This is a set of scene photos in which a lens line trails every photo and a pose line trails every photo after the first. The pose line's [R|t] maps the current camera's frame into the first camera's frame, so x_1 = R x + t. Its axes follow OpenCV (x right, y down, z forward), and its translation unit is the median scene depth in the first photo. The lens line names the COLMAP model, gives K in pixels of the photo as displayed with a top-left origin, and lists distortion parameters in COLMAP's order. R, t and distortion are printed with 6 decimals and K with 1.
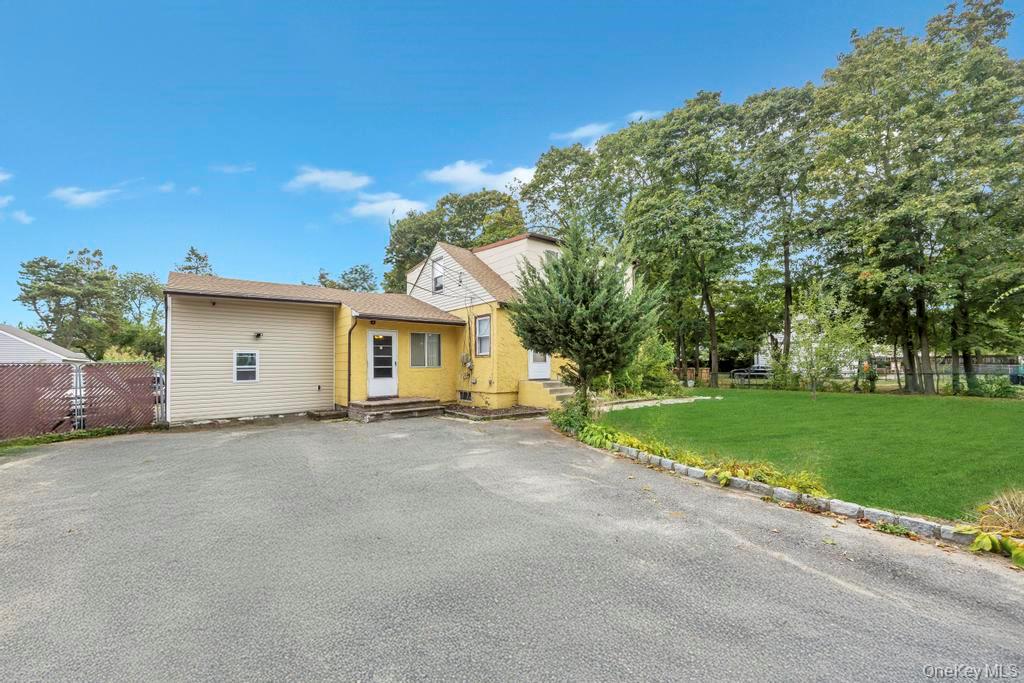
lens RADIAL K [[400.6, 0, 512.0], [0, 400.6, 341.5], [0, 0, 1]] dist [-0.001355, -0.000199]
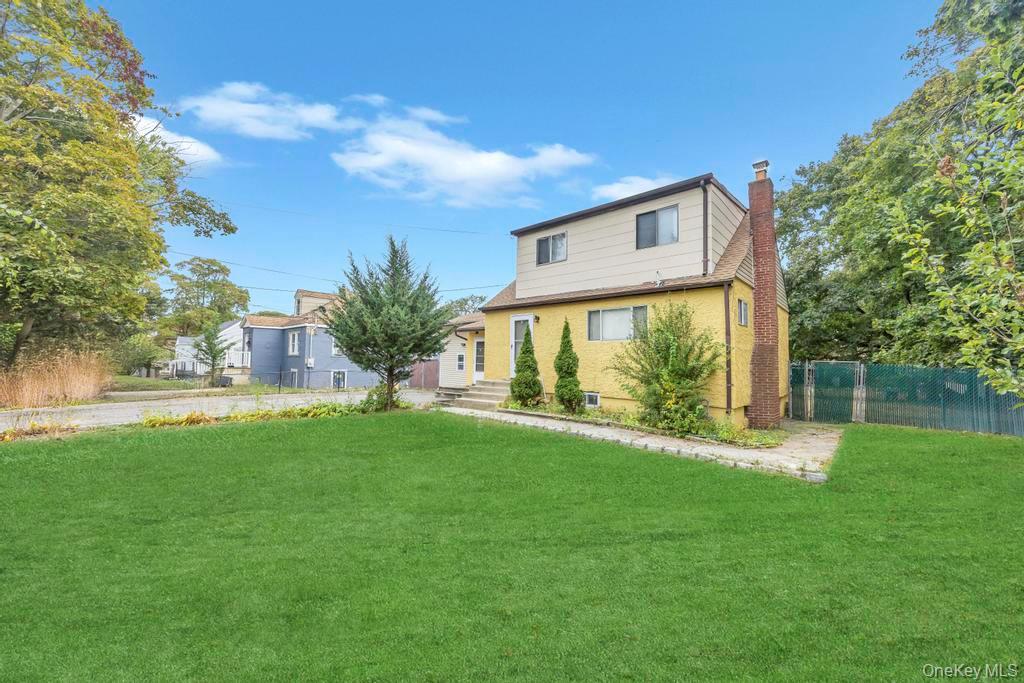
lens RADIAL K [[400.6, 0, 512.0], [0, 400.6, 341.5], [0, 0, 1]] dist [-0.001355, -0.000199]
pose [[0.109379, -0.042566, -0.993088, 1.117610], [0.034765, 0.998635, -0.038975, 0.044929], [0.993392, -0.030262, 0.110709, 0.963643]]
